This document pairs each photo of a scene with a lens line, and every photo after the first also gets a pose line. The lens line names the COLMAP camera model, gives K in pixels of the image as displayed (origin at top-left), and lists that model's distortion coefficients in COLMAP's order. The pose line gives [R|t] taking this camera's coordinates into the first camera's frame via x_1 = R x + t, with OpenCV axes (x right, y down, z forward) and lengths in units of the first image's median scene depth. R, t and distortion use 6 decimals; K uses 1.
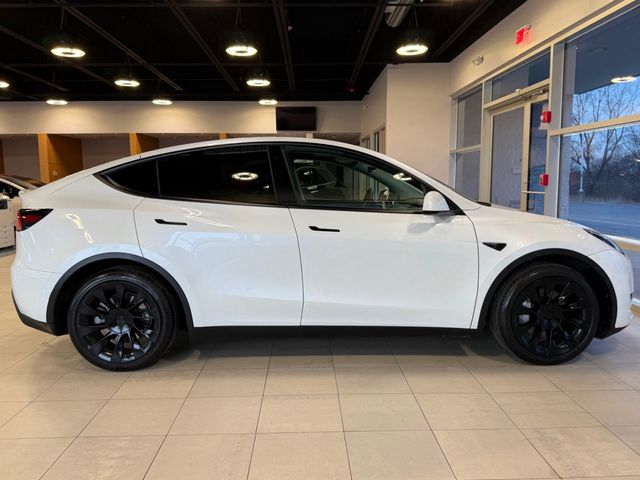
lens RADIAL K [[495.5, 0, 311.4], [0, 495.5, 243.9], [0, 0, 1]] dist [0.047036, -0.035790]
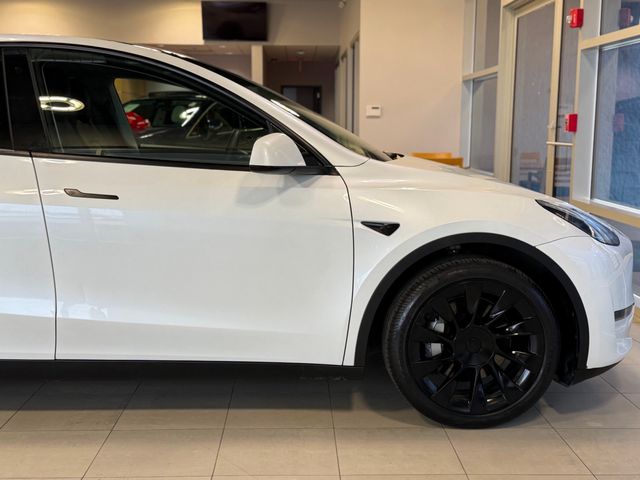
lens RADIAL K [[799.1, 0, 298.8], [0, 799.1, 237.2], [0, 0, 1]] dist [0.057081, 0.000000]
pose [[0.999917, 0.011641, 0.005461, 0.258905], [-0.011702, 0.999868, 0.011299, 0.006456], [-0.005329, -0.011362, 0.999921, 0.048120]]
